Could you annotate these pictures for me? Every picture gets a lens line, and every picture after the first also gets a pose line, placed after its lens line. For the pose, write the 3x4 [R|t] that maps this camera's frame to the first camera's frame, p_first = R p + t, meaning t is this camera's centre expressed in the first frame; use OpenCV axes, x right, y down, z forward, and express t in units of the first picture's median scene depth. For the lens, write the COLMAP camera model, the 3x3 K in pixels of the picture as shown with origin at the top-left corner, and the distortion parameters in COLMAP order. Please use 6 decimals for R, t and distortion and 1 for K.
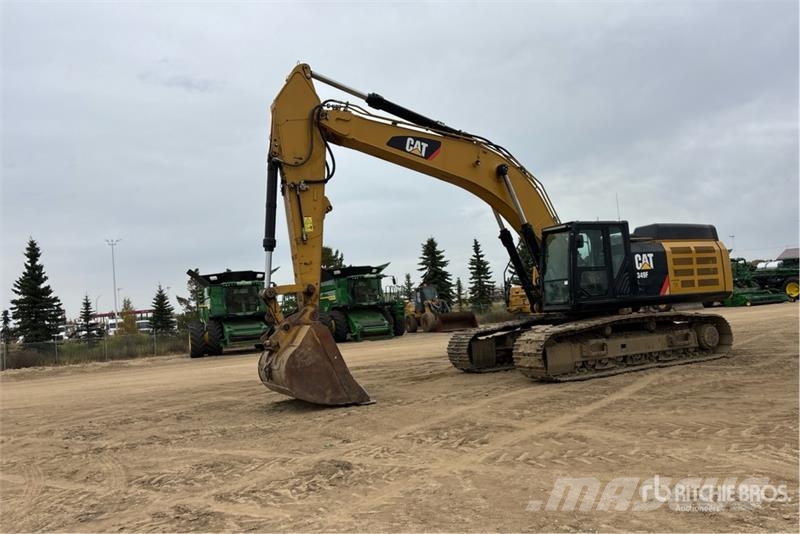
lens RADIAL K [[611.8, 0, 403.4], [0, 611.8, 281.7], [0, 0, 1]] dist [0.031110, -0.003352]
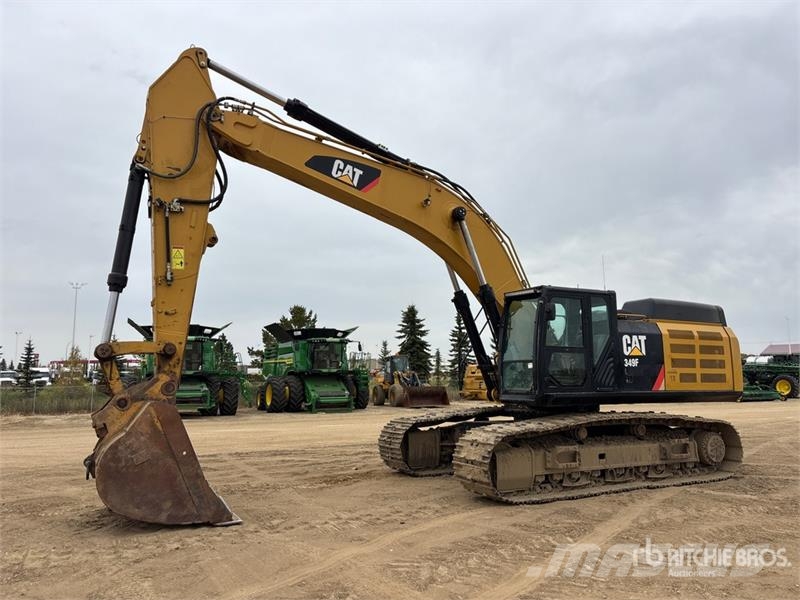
lens RADIAL K [[614.5, 0, 414.5], [0, 614.5, 300.4], [0, 0, 1]] dist [0.041232, -0.008088]
pose [[0.996678, 0.074918, 0.031932, 0.088012], [-0.072111, 0.994062, -0.081494, -0.005593], [-0.037847, 0.078921, 0.996162, 0.233119]]
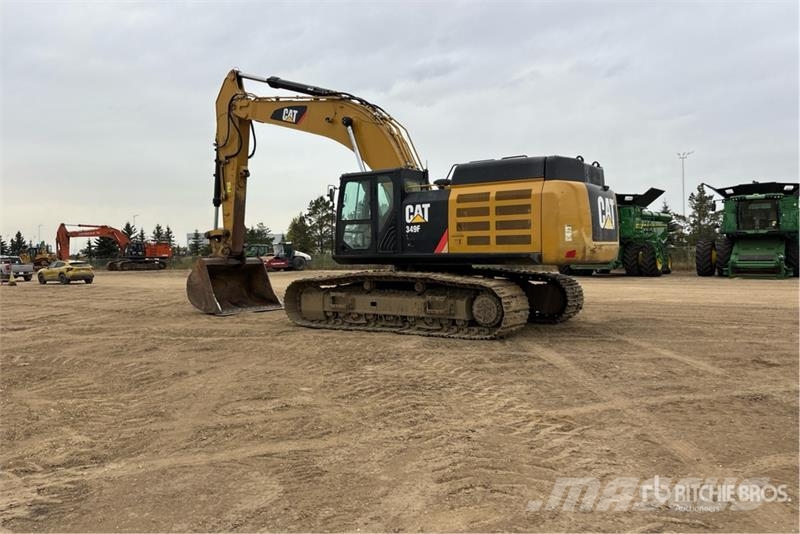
lens RADIAL K [[611.8, 0, 403.4], [0, 611.8, 281.7], [0, 0, 1]] dist [0.031110, -0.003352]
pose [[0.494640, 0.111392, -0.861930, 1.134235], [0.022712, 0.989757, 0.140946, -0.059286], [0.868801, -0.089294, 0.487043, 0.551135]]
